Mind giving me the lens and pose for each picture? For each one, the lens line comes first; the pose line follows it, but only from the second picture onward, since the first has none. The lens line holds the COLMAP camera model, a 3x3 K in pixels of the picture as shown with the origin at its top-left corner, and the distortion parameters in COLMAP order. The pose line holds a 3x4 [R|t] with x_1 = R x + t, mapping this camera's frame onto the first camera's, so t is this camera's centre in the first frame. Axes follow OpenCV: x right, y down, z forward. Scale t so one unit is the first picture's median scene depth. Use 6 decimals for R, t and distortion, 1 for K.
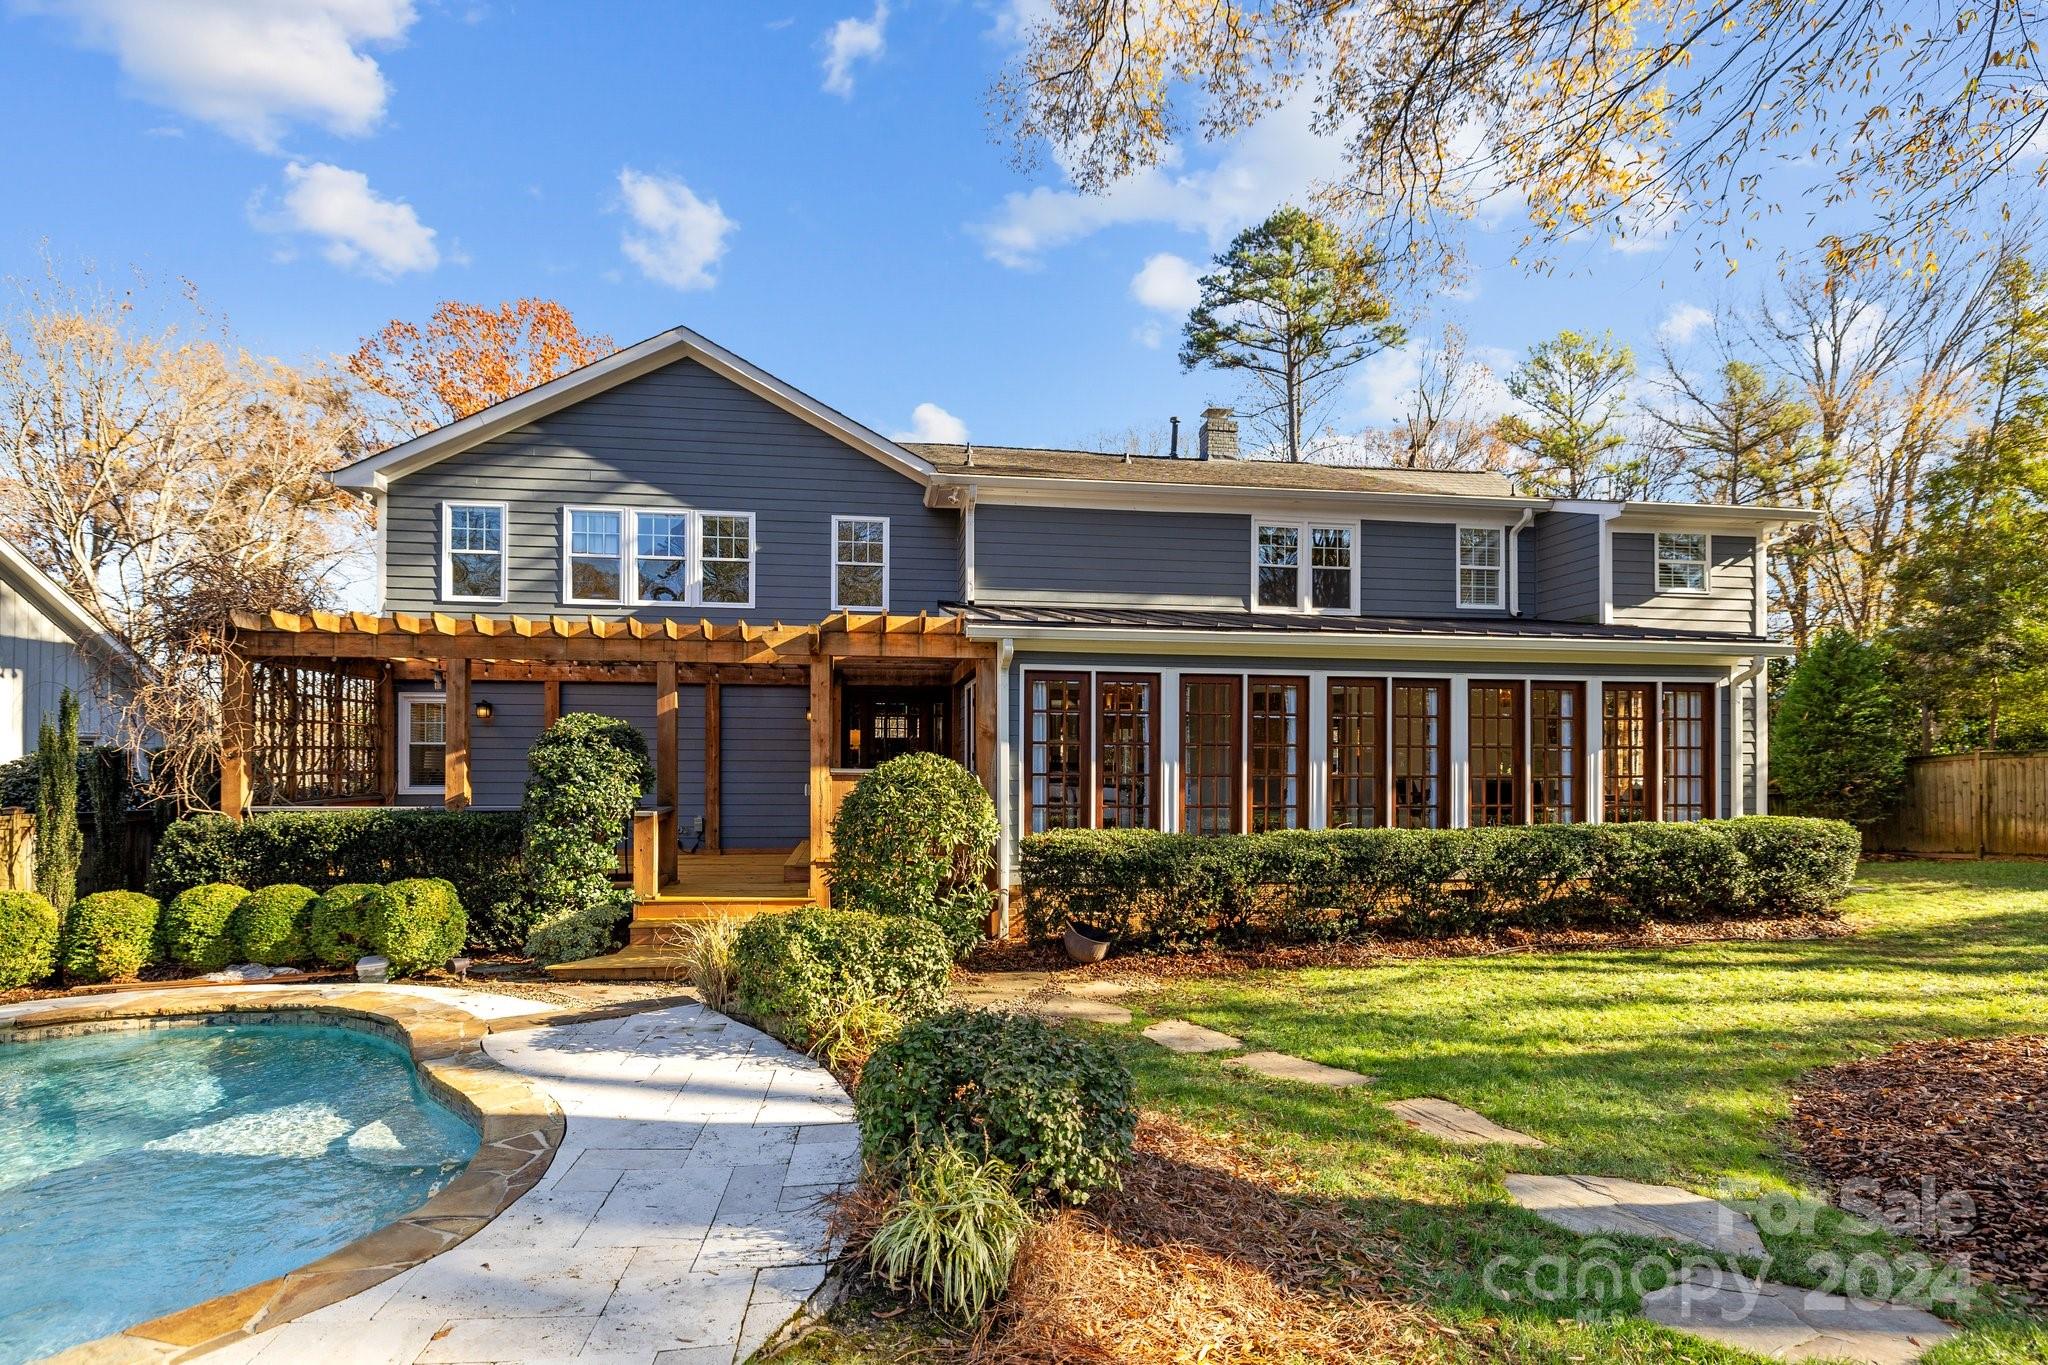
lens RADIAL K [[996.5, 0, 1023.6], [0, 996.5, 701.9], [0, 0, 1]] dist [-0.007830, -0.000038]
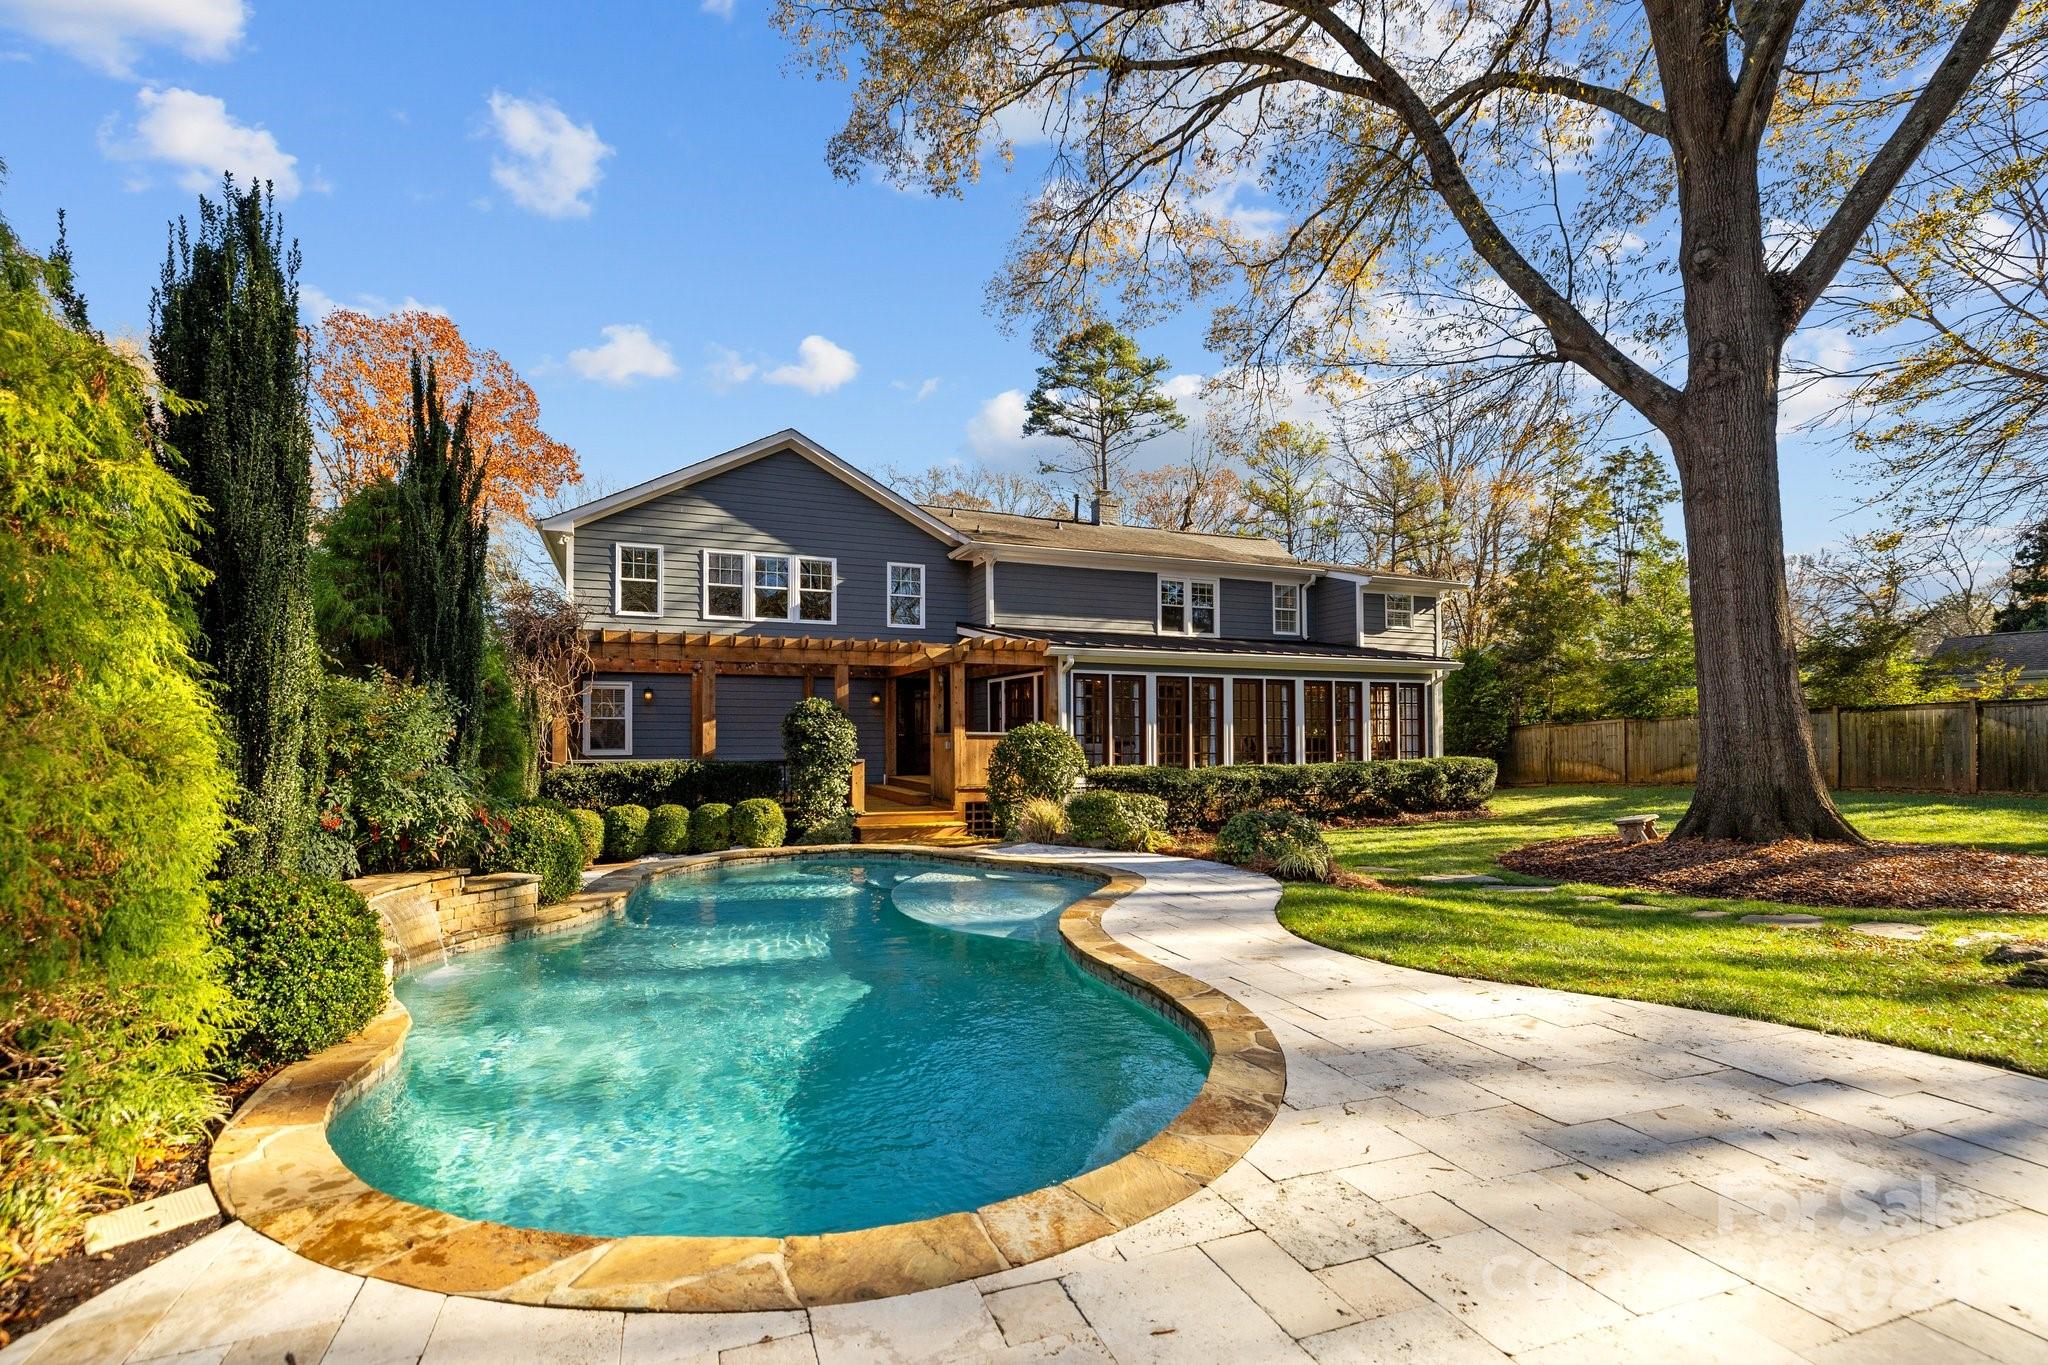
lens RADIAL K [[897.9, 0, 999.5], [0, 897.9, 656.5], [0, 0, 1]] dist [-0.000059, -0.000231]
pose [[0.973116, 0.014927, 0.229831, -0.341651], [-0.007494, 0.999421, -0.033181, -0.006086], [-0.230194, 0.030566, 0.972665, -0.325673]]
